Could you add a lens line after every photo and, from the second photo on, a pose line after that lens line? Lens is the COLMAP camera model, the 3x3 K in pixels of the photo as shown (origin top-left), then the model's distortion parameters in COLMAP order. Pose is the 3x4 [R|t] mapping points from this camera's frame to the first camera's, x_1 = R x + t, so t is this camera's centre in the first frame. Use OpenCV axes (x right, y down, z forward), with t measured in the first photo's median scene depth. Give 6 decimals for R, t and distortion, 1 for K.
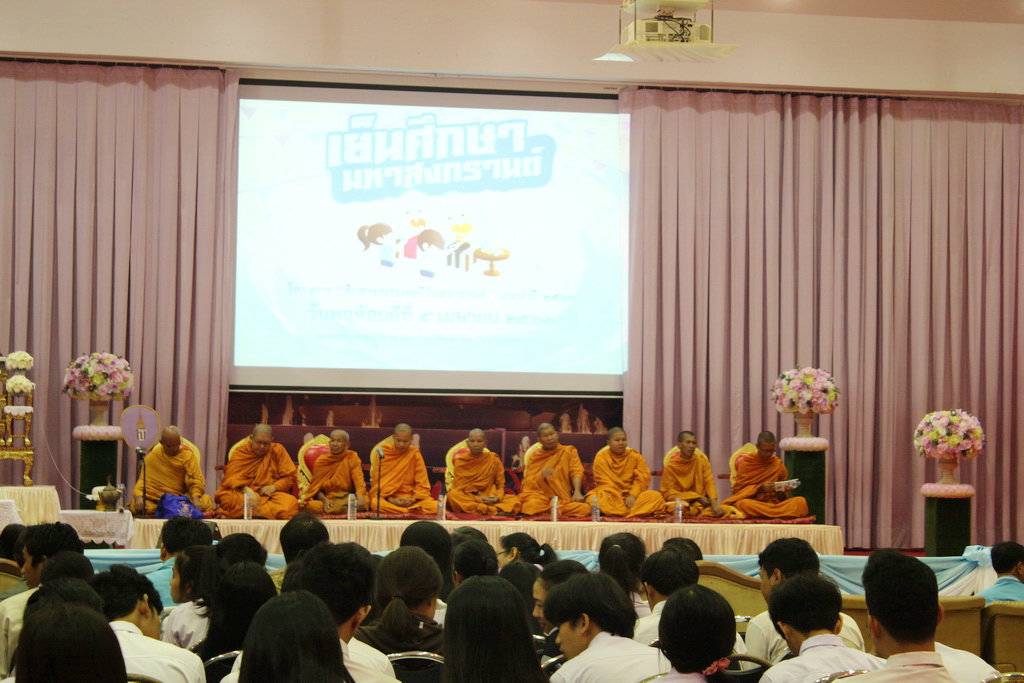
lens RADIAL K [[2448.9, 0, 514.8], [0, 2448.9, 360.3], [0, 0, 1]] dist [0.048361, 0.065259]
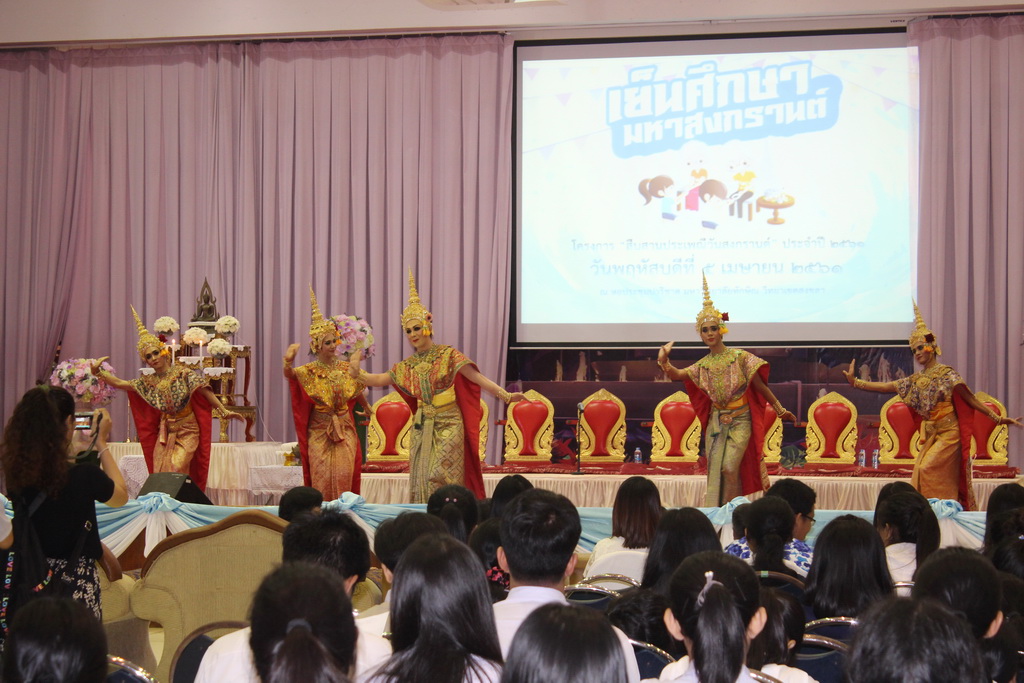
lens RADIAL K [[2448.9, 0, 514.8], [0, 2448.9, 360.3], [0, 0, 1]] dist [0.048361, 0.065259]
pose [[0.910083, -0.020611, -0.413913, 0.298923], [0.026992, 0.999590, 0.009573, 0.007491], [0.413546, -0.019885, 0.910266, 0.070827]]
